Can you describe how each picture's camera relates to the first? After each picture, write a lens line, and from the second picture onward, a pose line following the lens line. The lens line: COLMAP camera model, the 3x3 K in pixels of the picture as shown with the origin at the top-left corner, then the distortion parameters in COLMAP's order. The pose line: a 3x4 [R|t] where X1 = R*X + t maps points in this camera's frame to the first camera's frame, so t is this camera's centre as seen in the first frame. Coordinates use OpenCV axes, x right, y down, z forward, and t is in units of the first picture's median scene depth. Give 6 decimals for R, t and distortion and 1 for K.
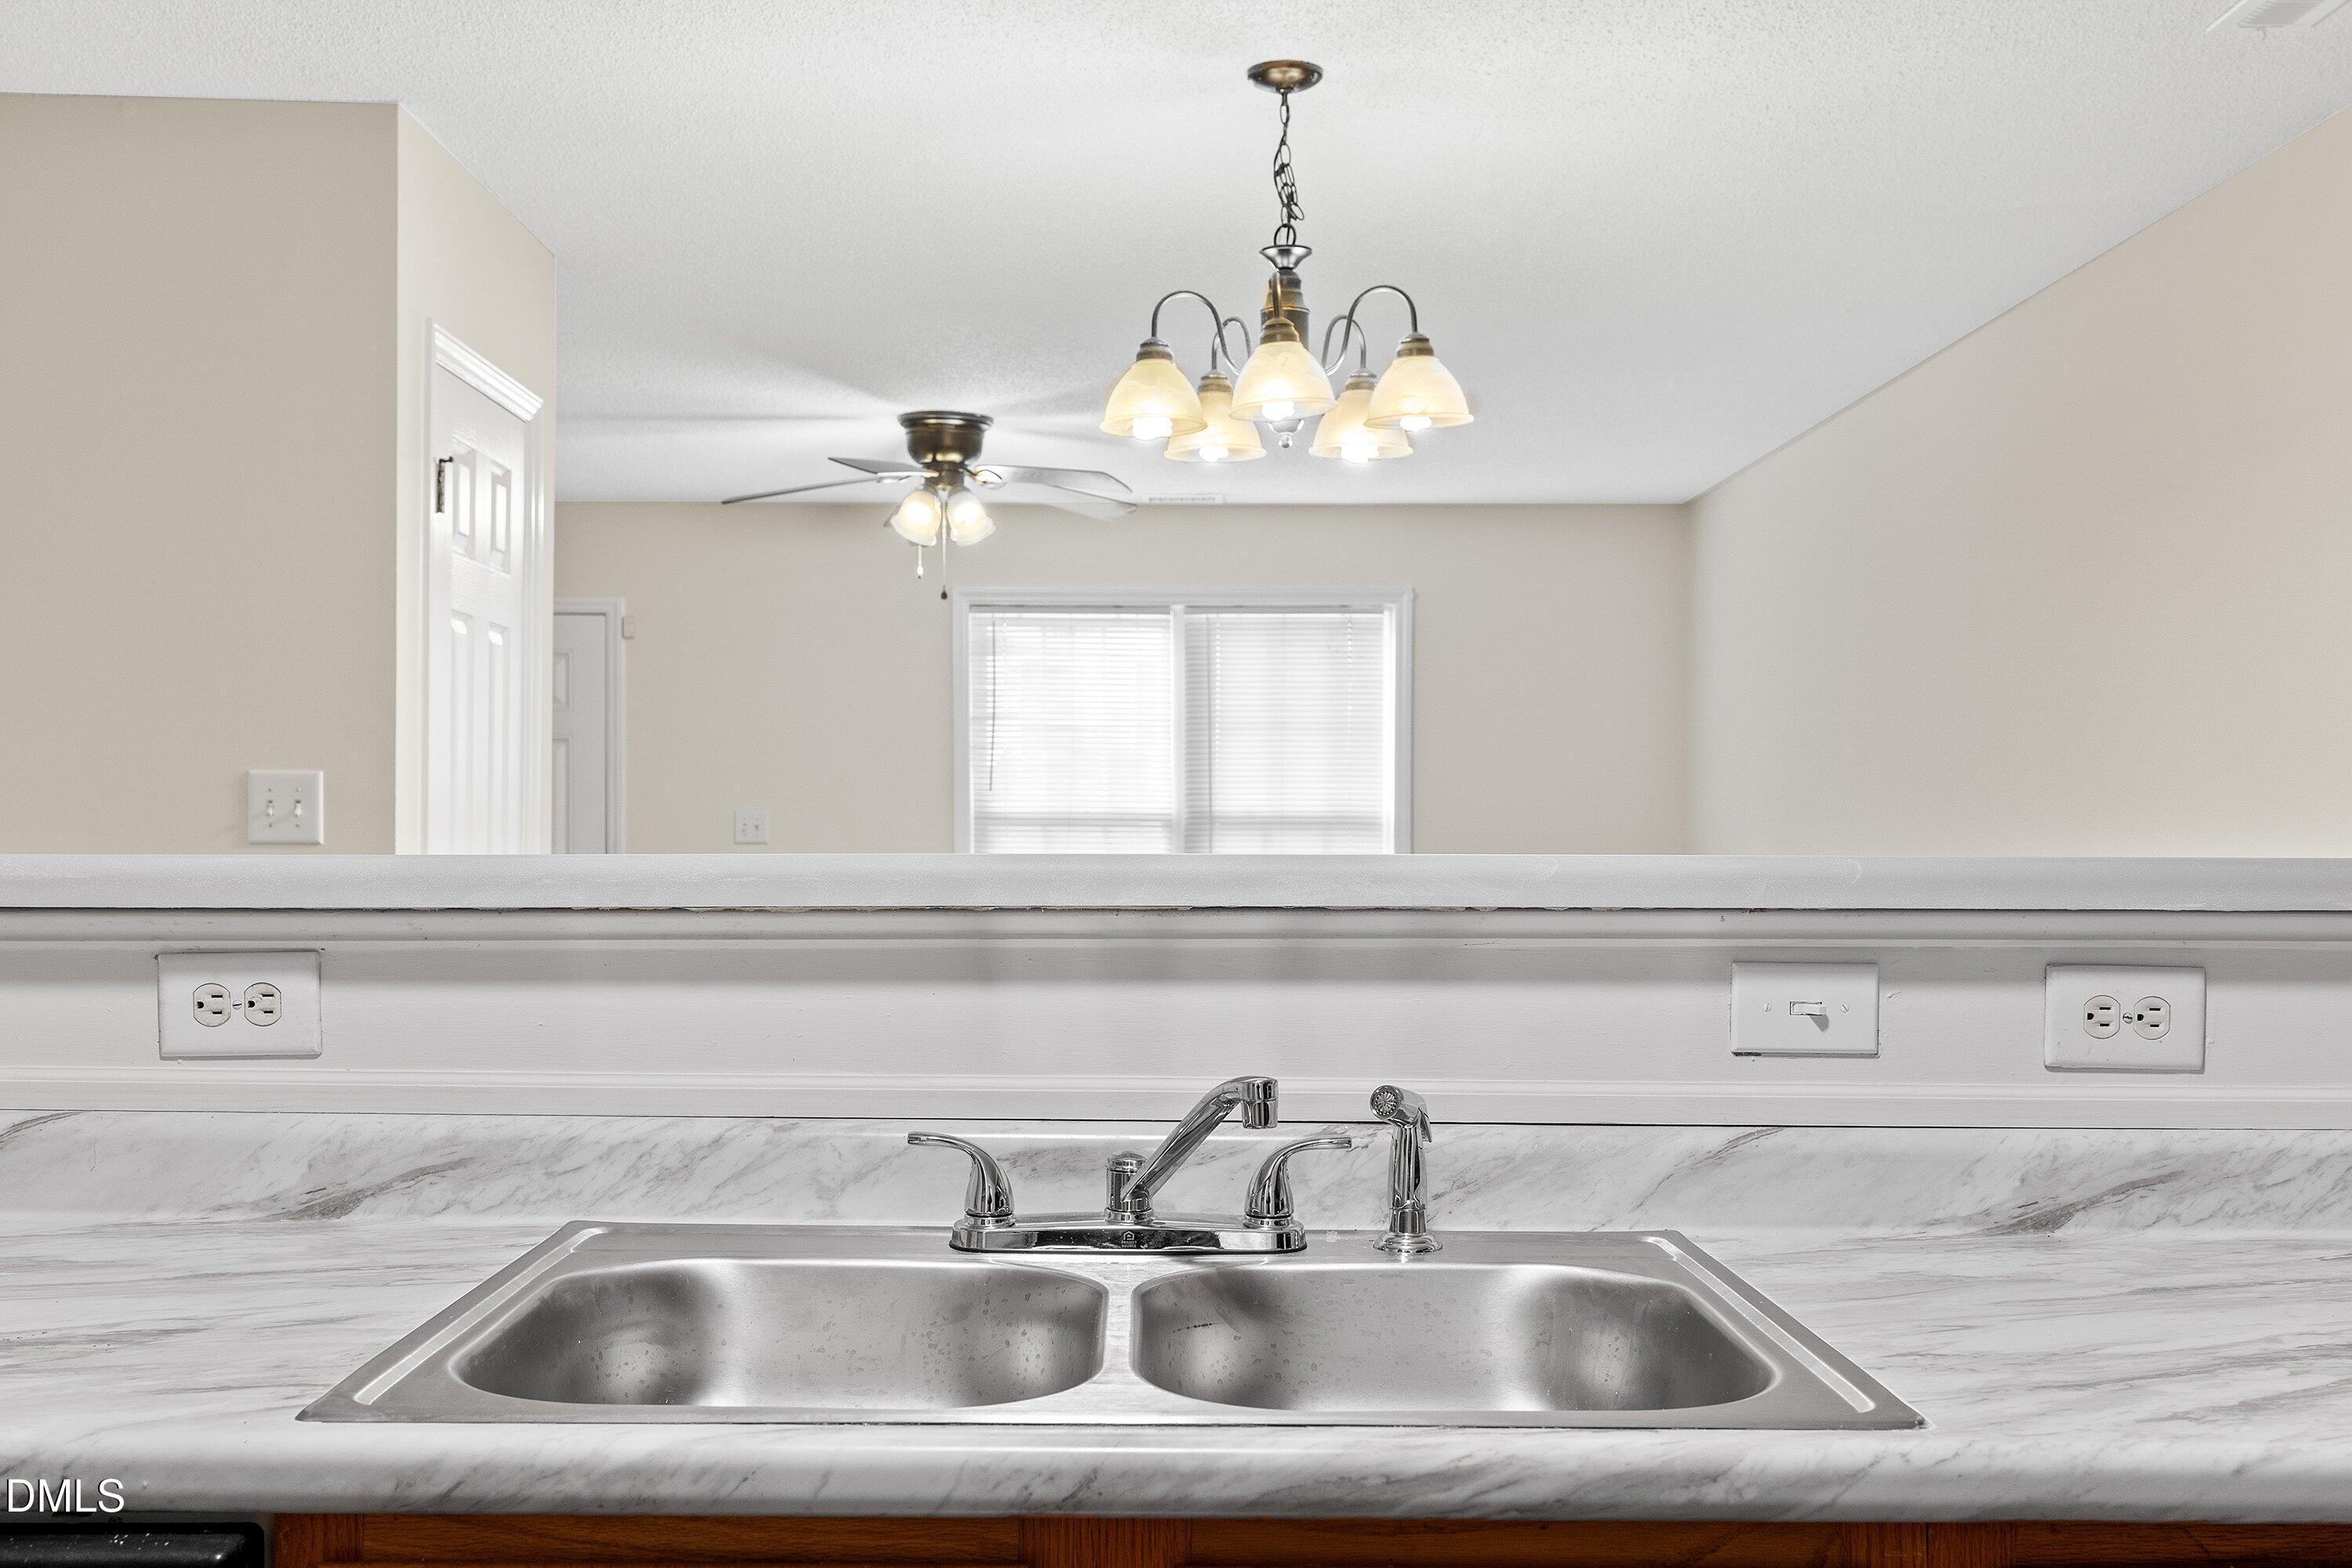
lens RADIAL K [[2294.6, 0, 1176.5], [0, 2294.6, 861.0], [0, 0, 1]] dist [0.007300, 0.003455]
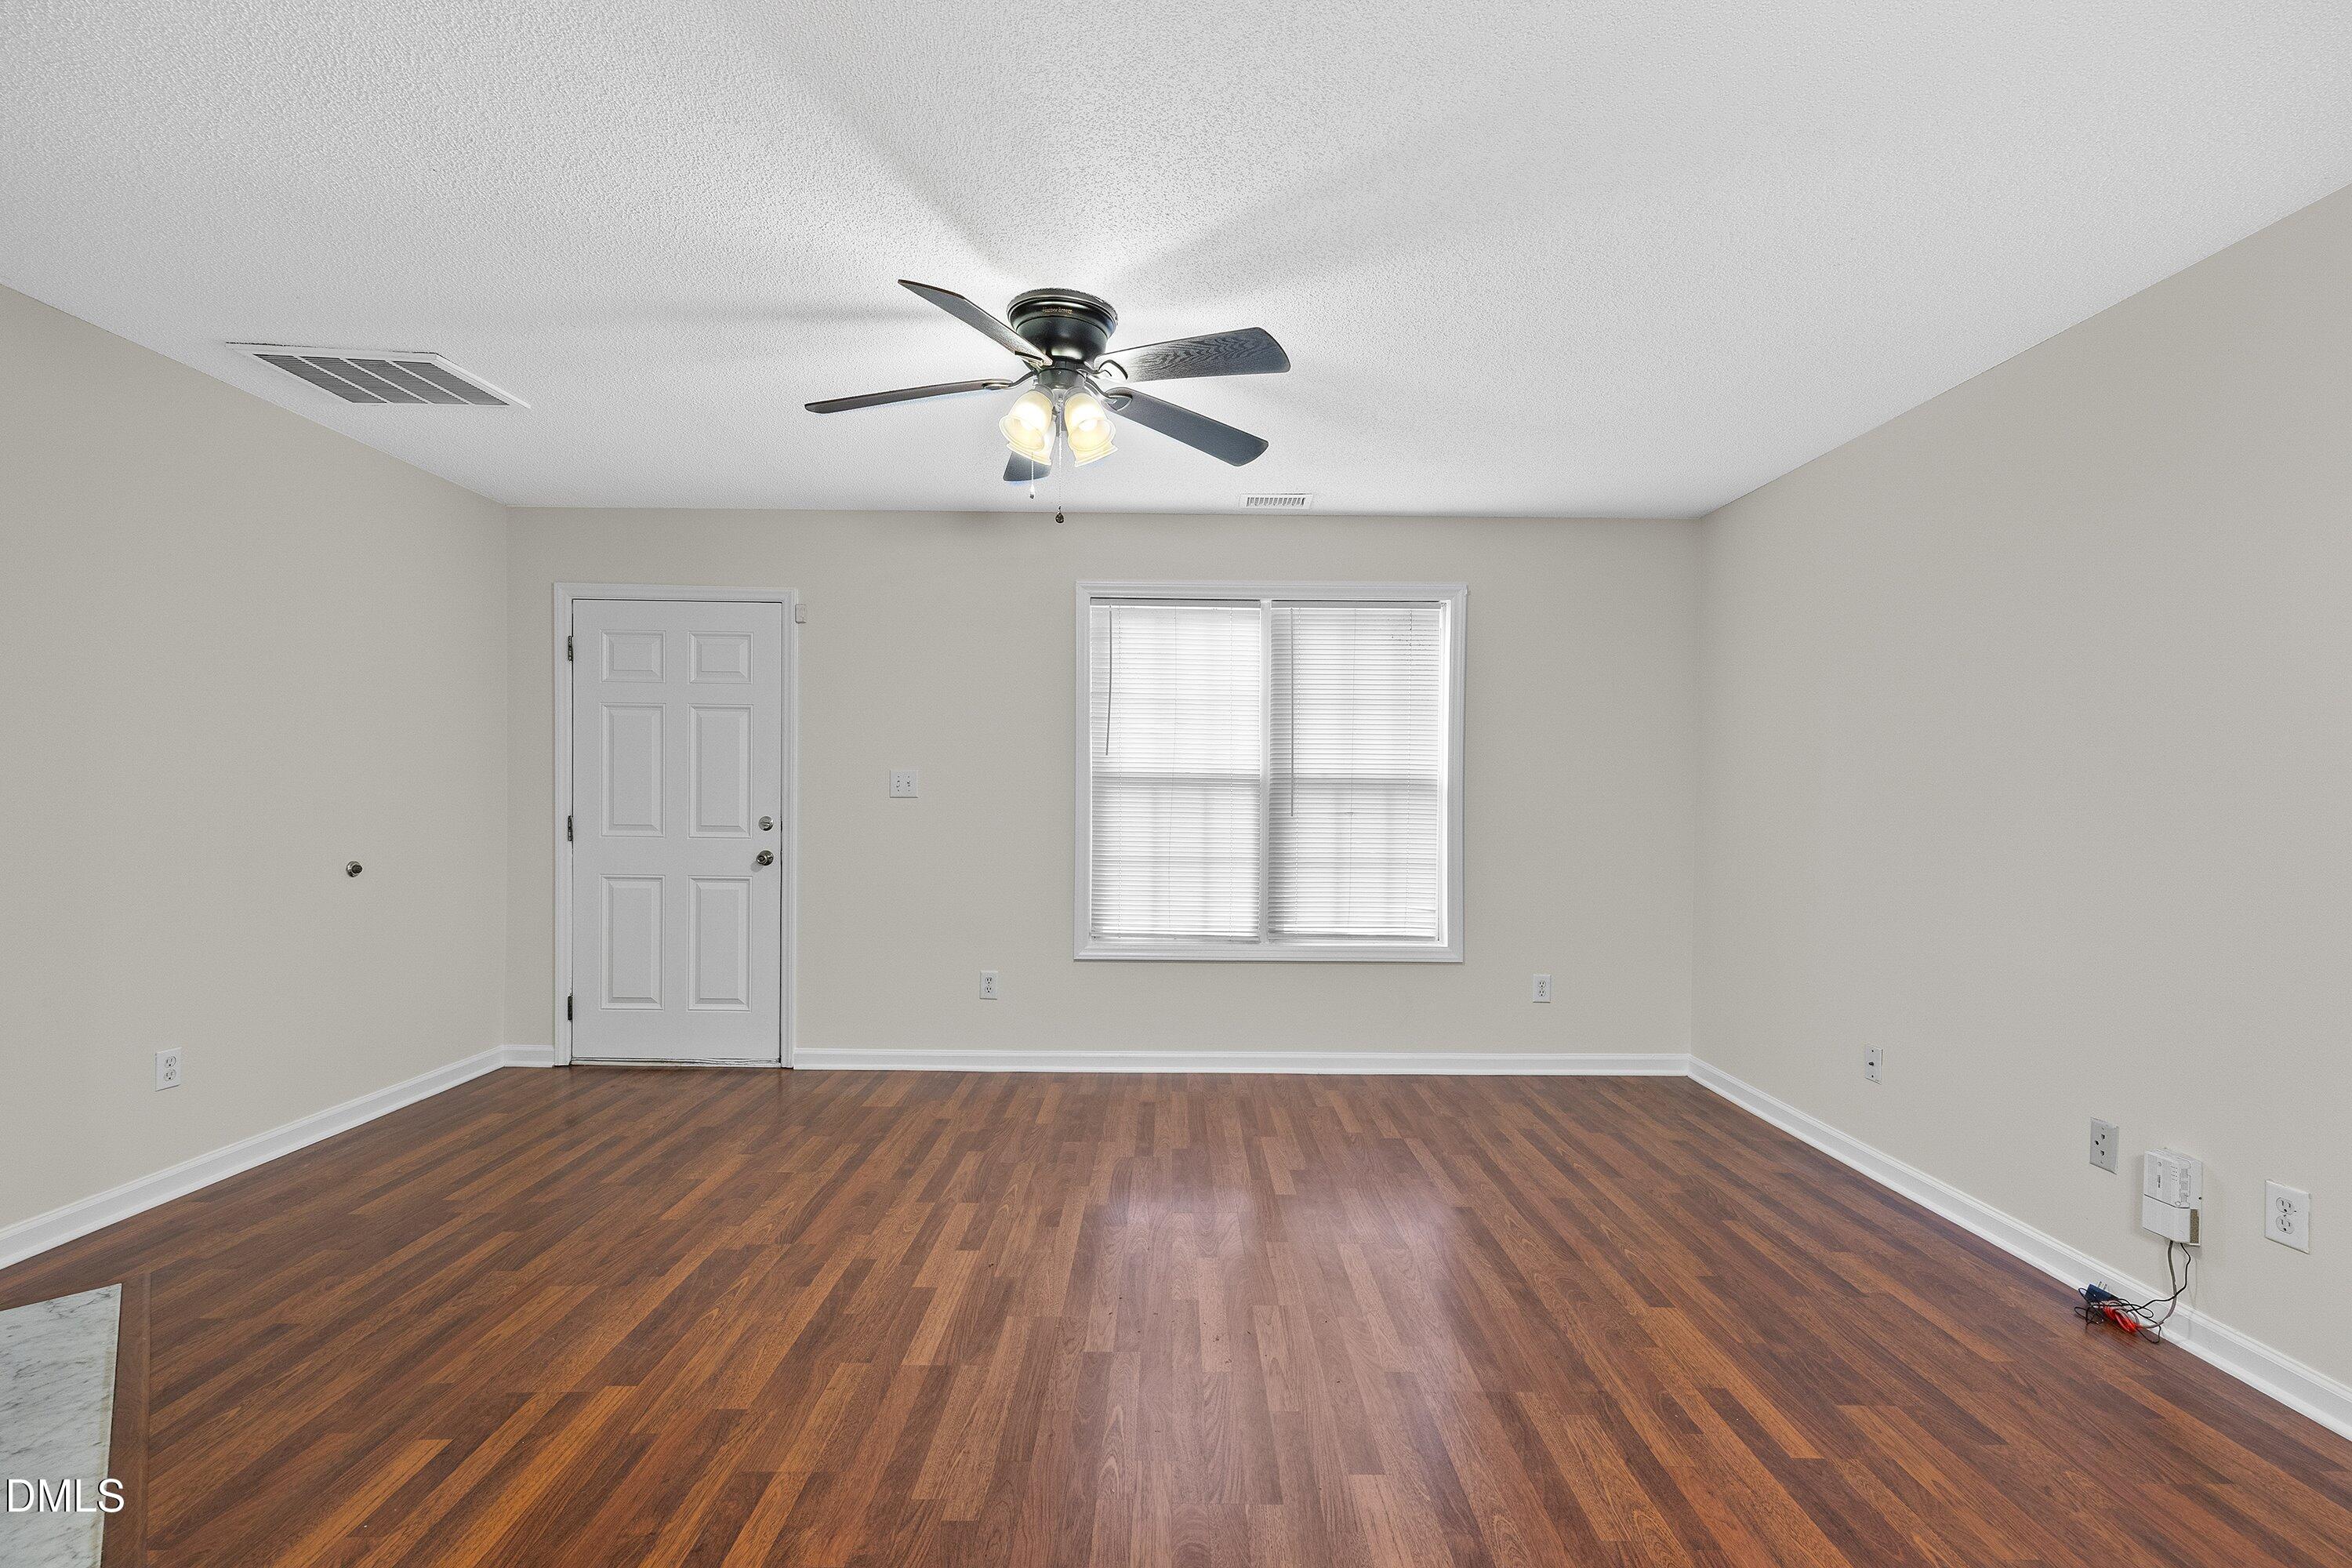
lens RADIAL K [[994.3, 0, 1180.3], [0, 994.3, 786.5], [0, 0, 1]] dist [0.001009, -0.000409]
pose [[0.999956, 0.009157, -0.002045, -0.201877], [-0.009193, 0.999796, -0.017996, -0.026362], [0.001880, 0.018014, 0.999836, 2.353808]]
